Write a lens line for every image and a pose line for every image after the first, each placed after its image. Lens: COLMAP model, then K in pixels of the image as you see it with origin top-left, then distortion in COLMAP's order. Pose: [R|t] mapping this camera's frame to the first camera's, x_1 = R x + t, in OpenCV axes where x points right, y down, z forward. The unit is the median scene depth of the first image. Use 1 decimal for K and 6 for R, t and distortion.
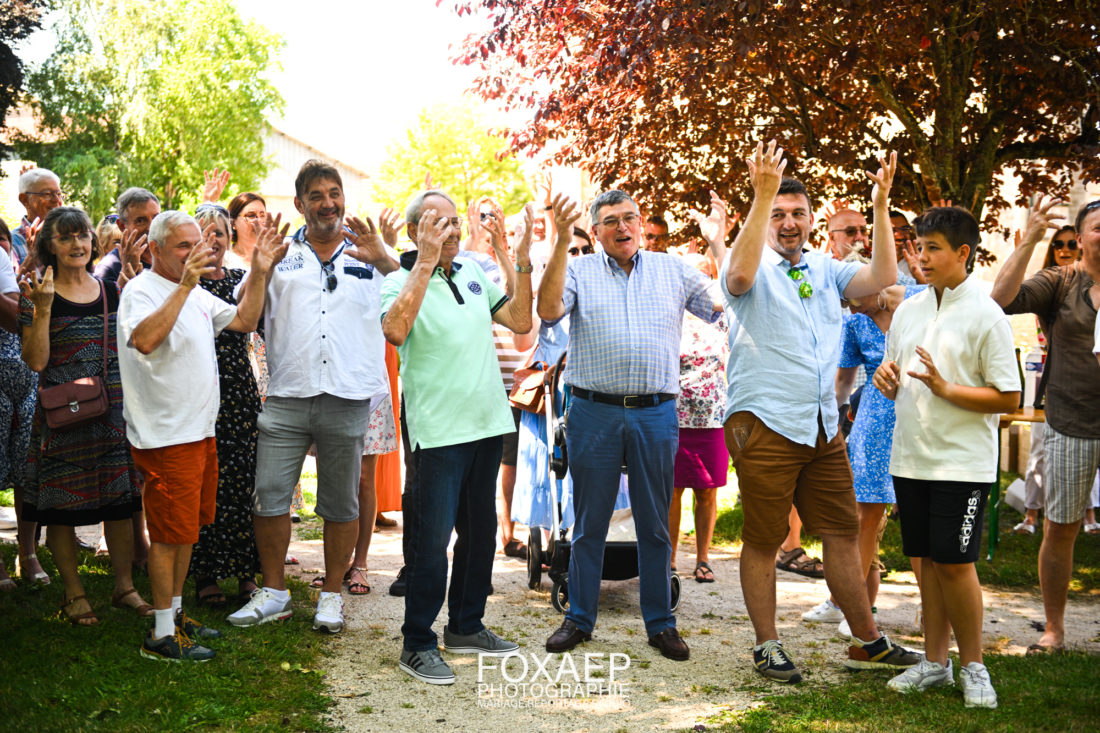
lens RADIAL K [[1719.3, 0, 514.9], [0, 1719.3, 370.0], [0, 0, 1]] dist [-0.010814, 0.097214]
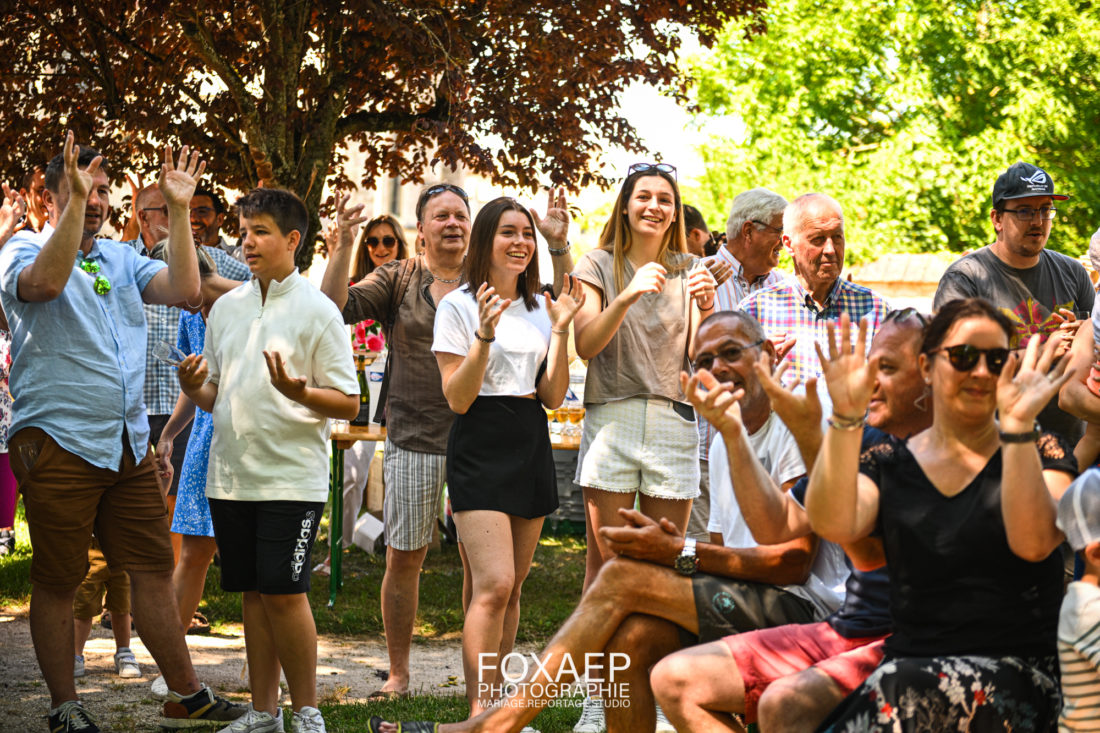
lens RADIAL K [[1719.3, 0, 514.9], [0, 1719.3, 370.0], [0, 0, 1]] dist [-0.010814, 0.097214]
pose [[0.922442, -0.008976, 0.386031, 0.035486], [0.004972, 0.999923, 0.011370, -0.015146], [-0.386104, -0.008569, 0.922416, 0.192121]]
